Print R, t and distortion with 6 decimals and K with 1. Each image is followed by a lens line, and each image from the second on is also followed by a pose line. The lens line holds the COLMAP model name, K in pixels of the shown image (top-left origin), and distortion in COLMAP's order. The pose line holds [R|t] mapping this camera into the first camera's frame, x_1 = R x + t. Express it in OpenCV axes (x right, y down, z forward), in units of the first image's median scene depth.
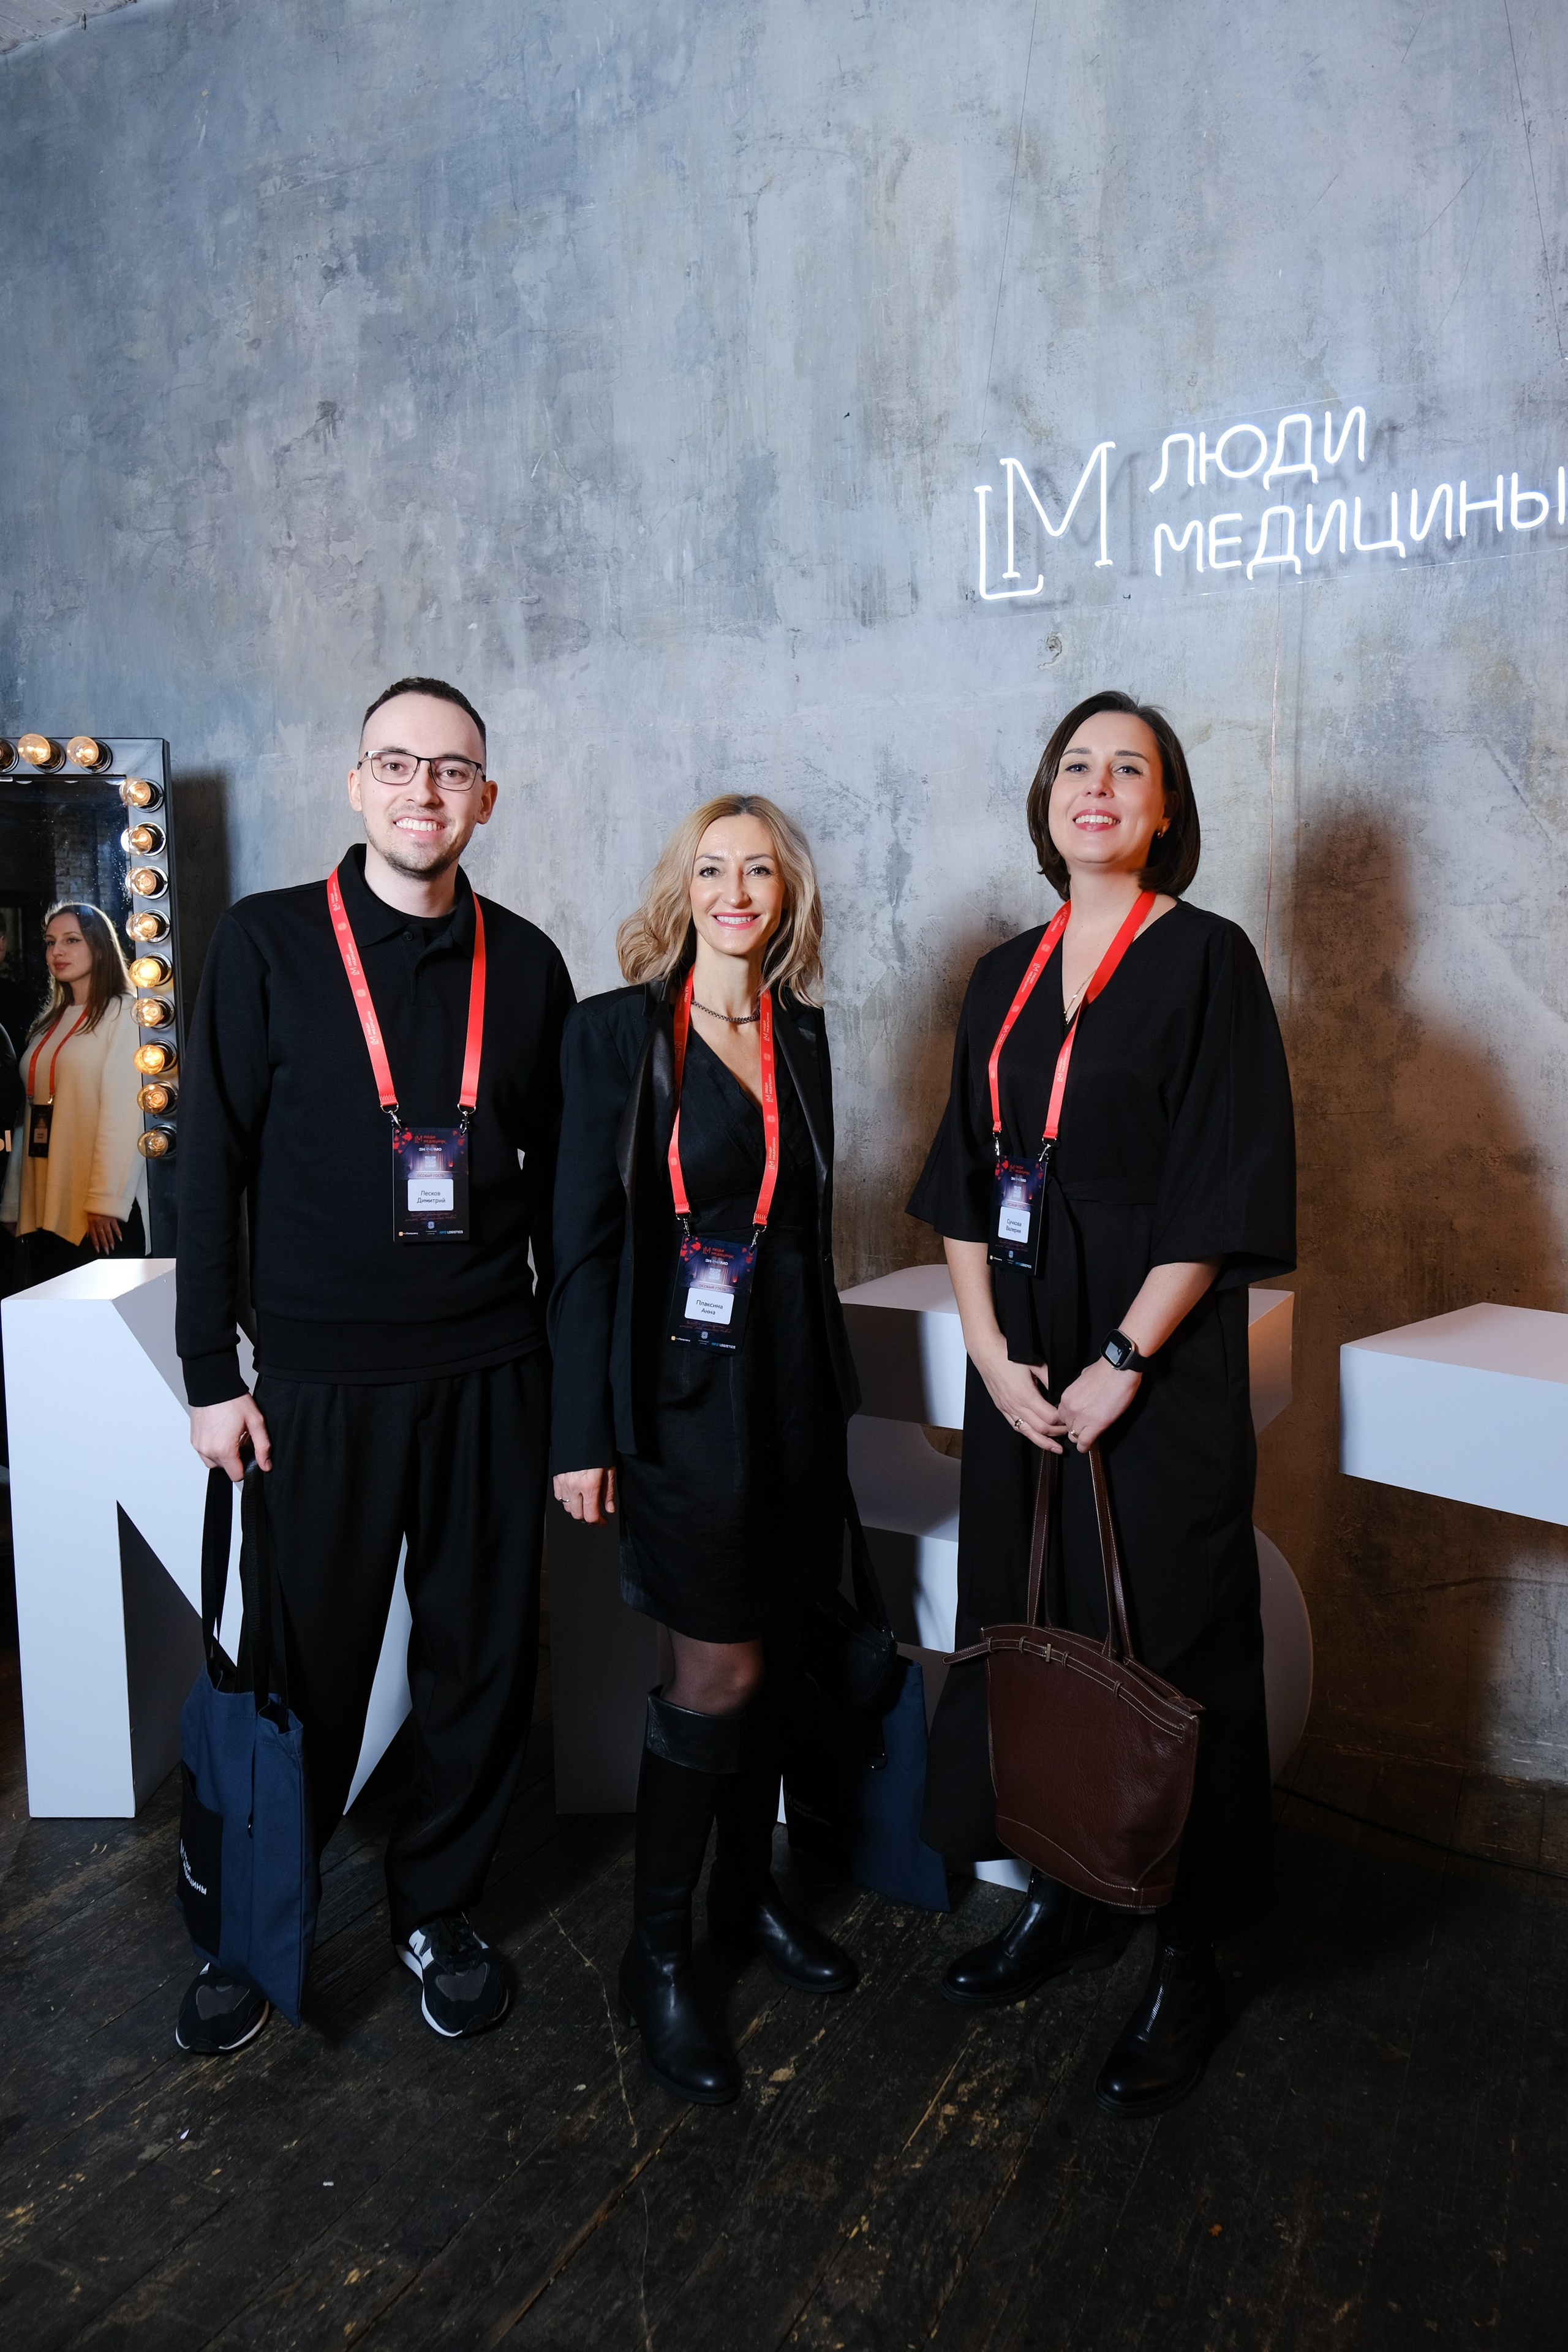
lens RADIAL K [[1644.3, 0, 815.7], [0, 1644.3, 1141.8], [0, 0, 1]] dist [-0.038273, 0.021566]
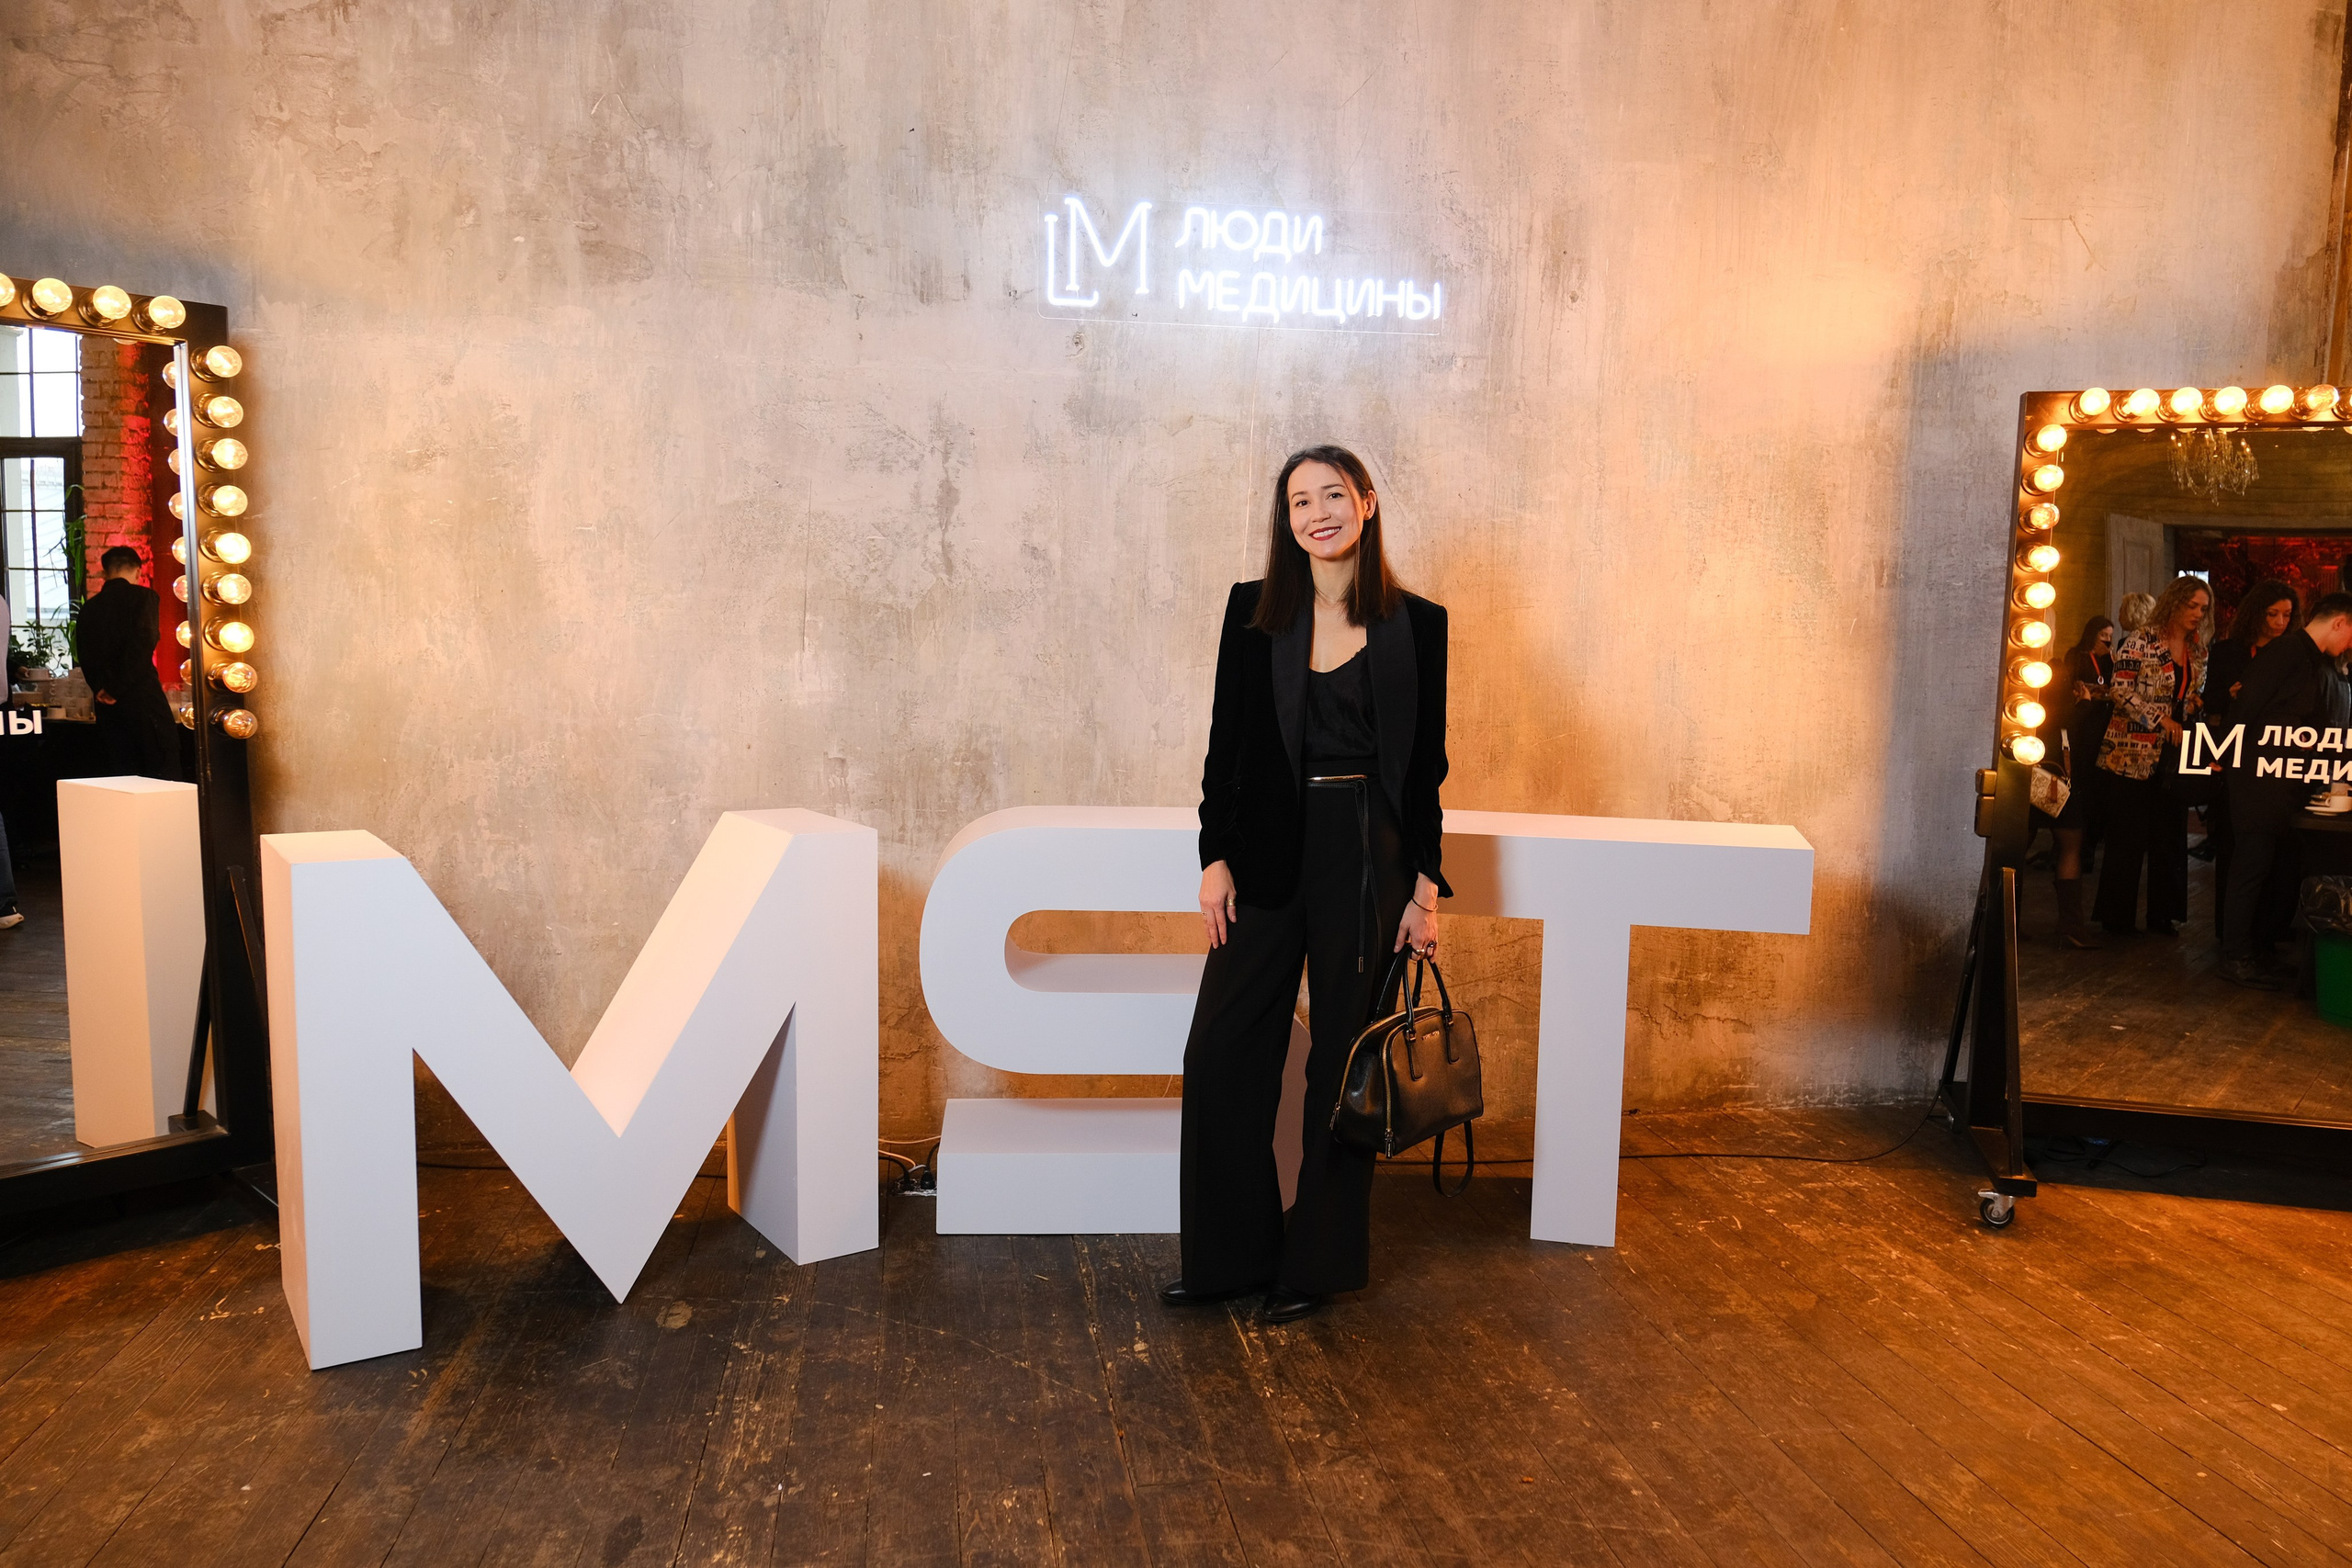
lens RADIAL K [[1575.5, 0, 1182.8], [0, 1575.5, 812.6], [0, 0, 1]] dist [-0.031586, 0.015233]
pose [[0.818230, -0.035127, 0.573816, -0.517675], [0.021089, 0.999294, 0.031102, 0.040935], [-0.574504, -0.013347, 0.818393, -0.099429]]
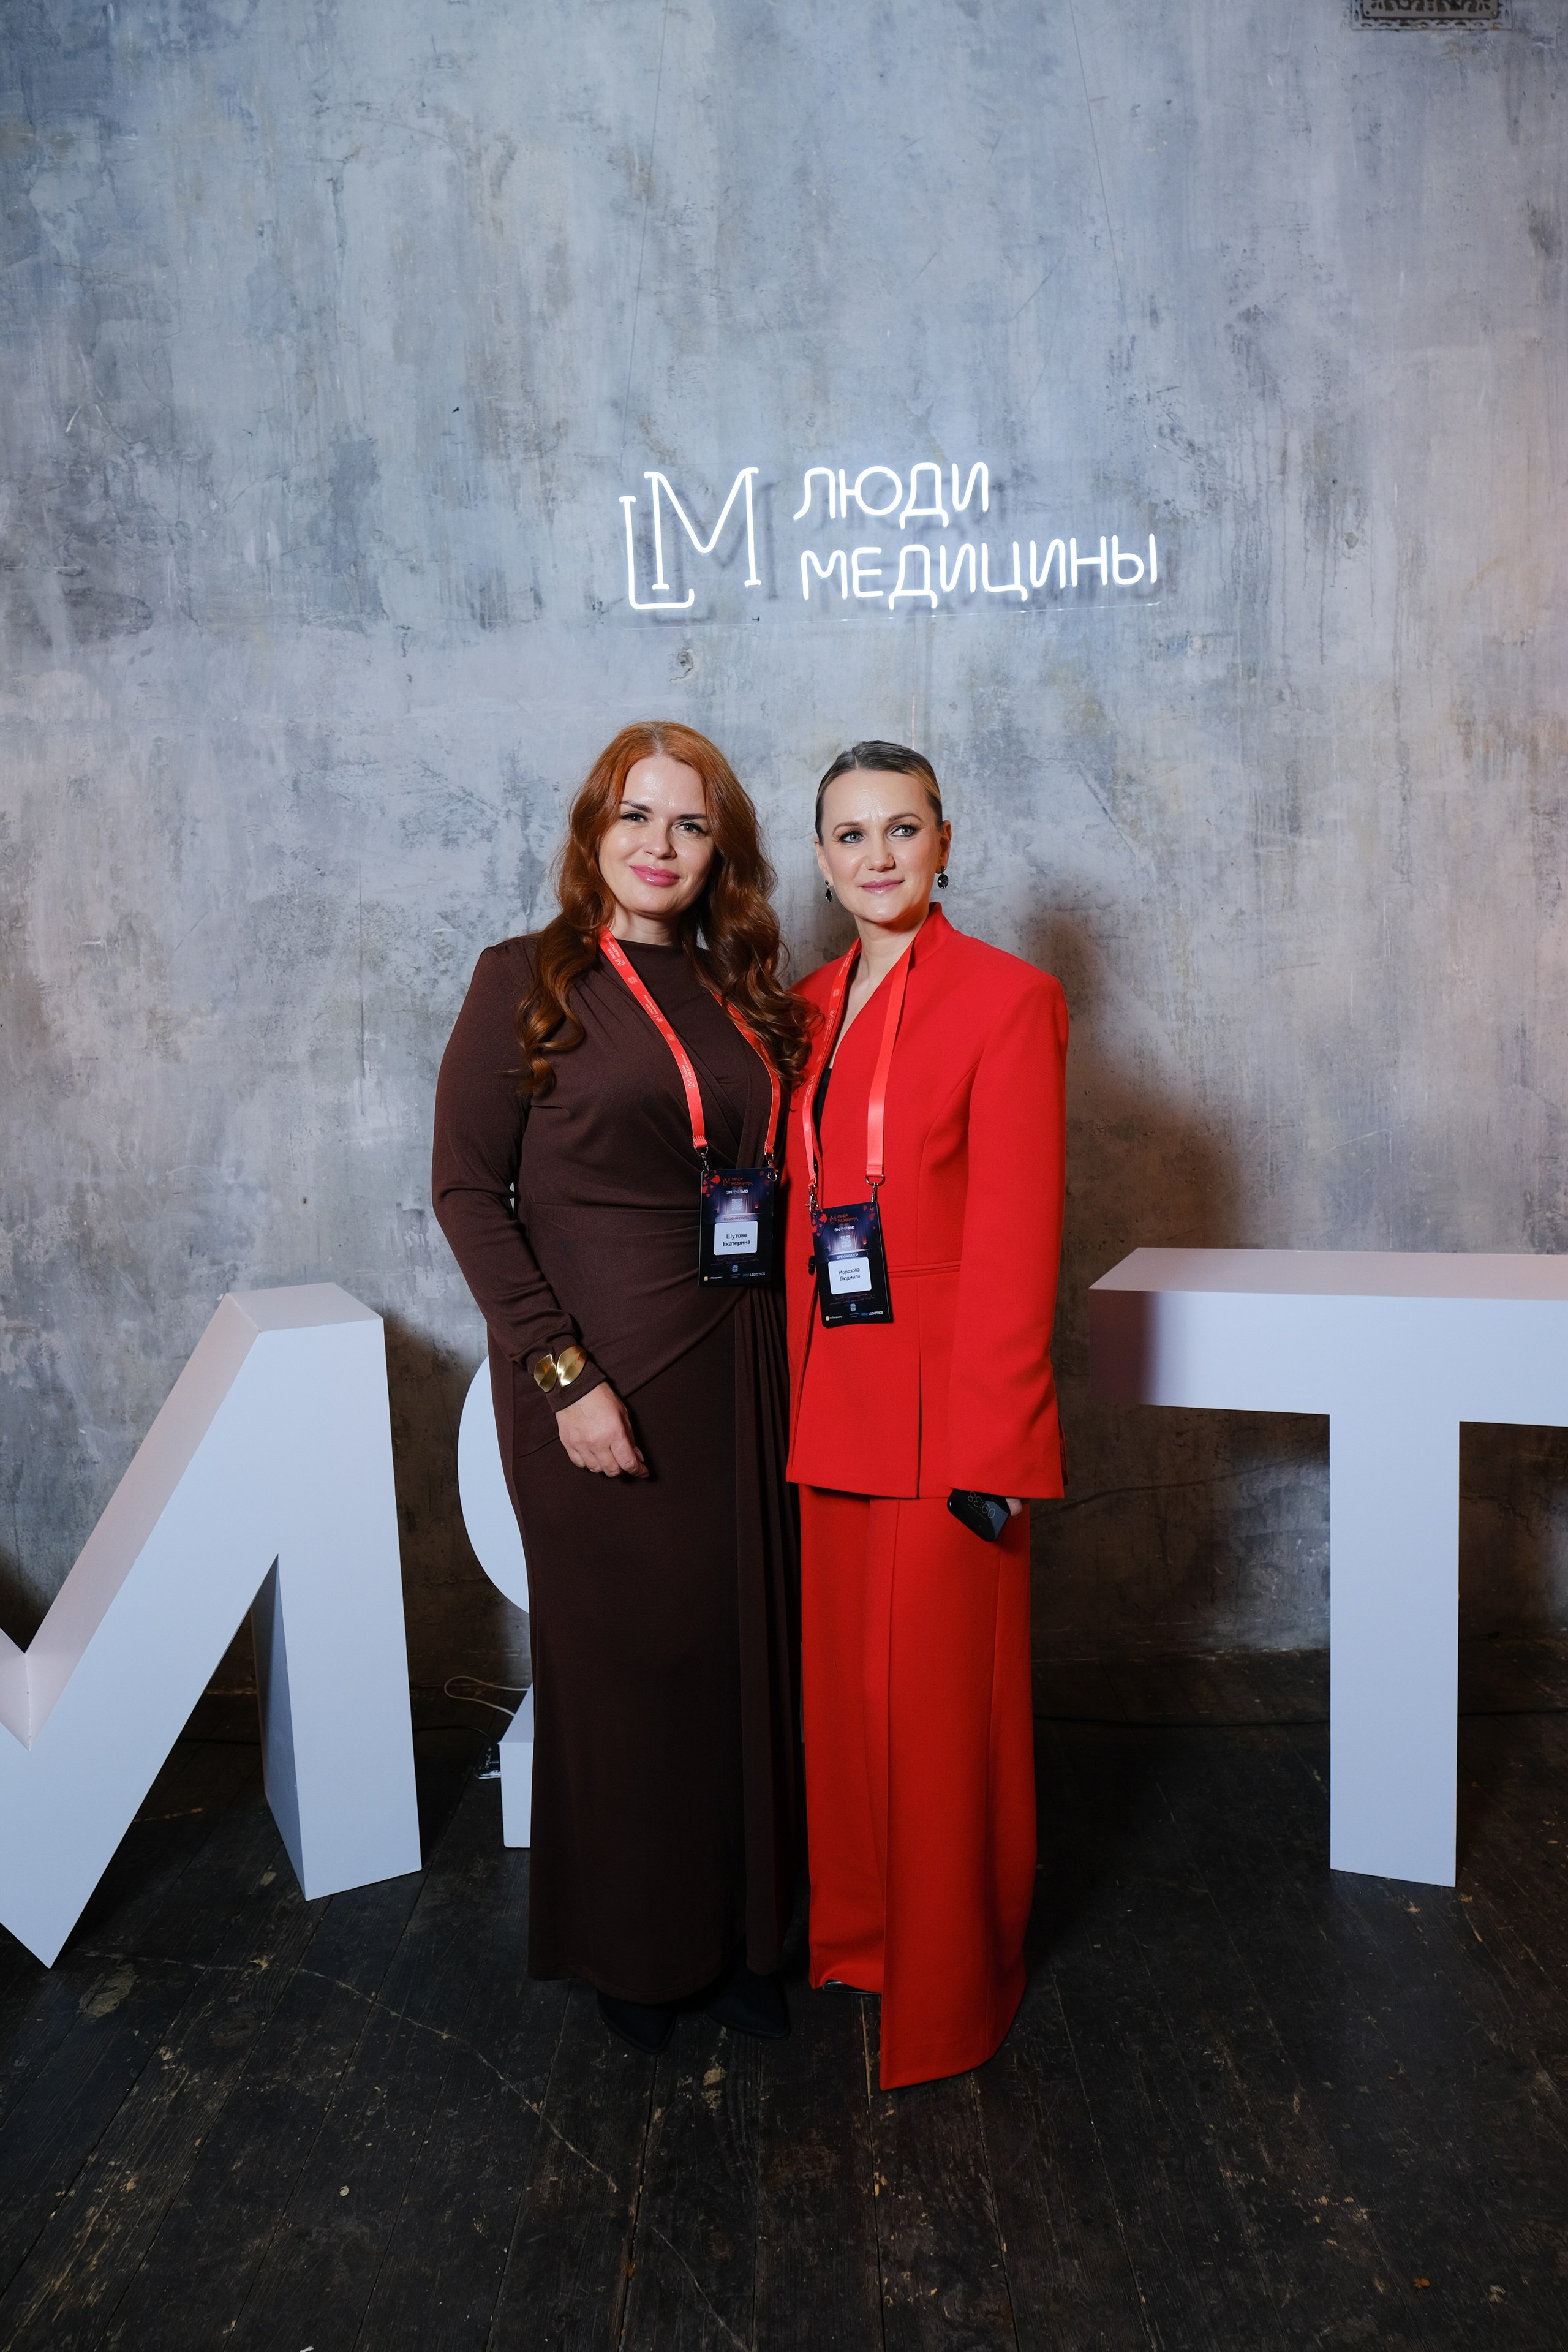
lens RADIAL K [[1568.6, 0, 815.0], [0, 1568.6, 1184.7], [0, 0, 1]] dist [-0.031878, 0.015217]
pose [[0.894711, -0.066227, 0.441707, -0.232234], [0.067802, 0.997624, 0.012239, 0.019922], [-0.441468, 0.018999, 0.897076, 0.081801]]
